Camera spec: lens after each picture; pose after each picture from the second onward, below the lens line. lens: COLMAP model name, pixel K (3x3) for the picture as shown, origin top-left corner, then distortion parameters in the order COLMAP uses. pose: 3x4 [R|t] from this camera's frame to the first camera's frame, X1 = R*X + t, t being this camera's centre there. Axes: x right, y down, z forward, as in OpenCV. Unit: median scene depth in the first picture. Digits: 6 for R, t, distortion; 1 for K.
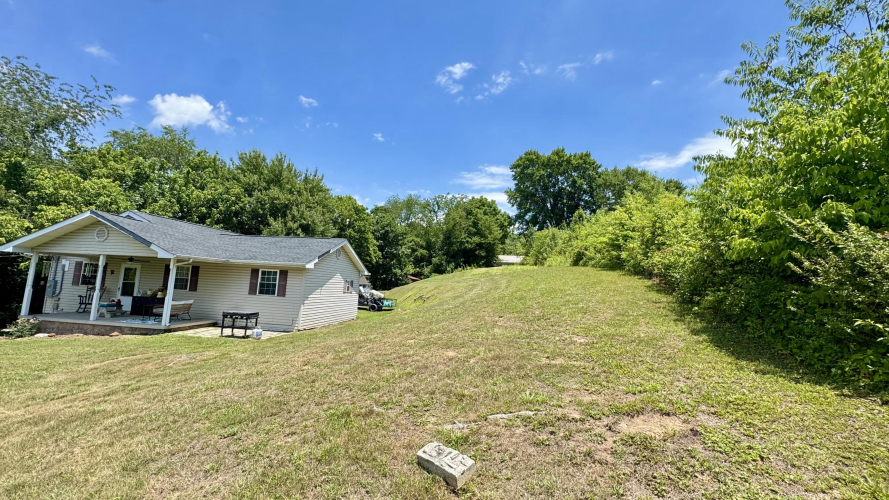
lens RADIAL K [[362.2, 0, 449.4], [0, 362.2, 246.4], [0, 0, 1]] dist [0.010548, -0.000192]
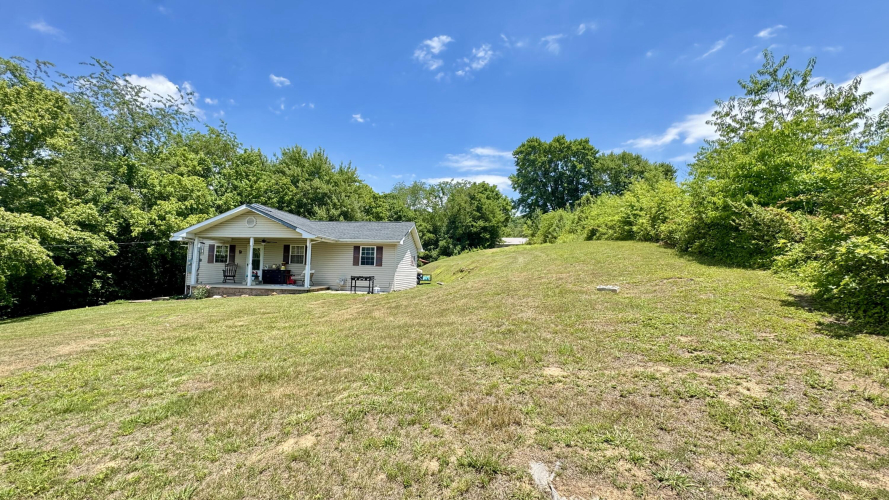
lens RADIAL K [[378.2, 0, 446.3], [0, 378.2, 249.5], [0, 0, 1]] dist [0.008786, -0.001252]
pose [[0.998893, -0.026163, 0.039087, -0.132749], [0.024330, 0.998615, 0.046653, 0.009203], [-0.040253, -0.045651, 0.998146, -0.183340]]
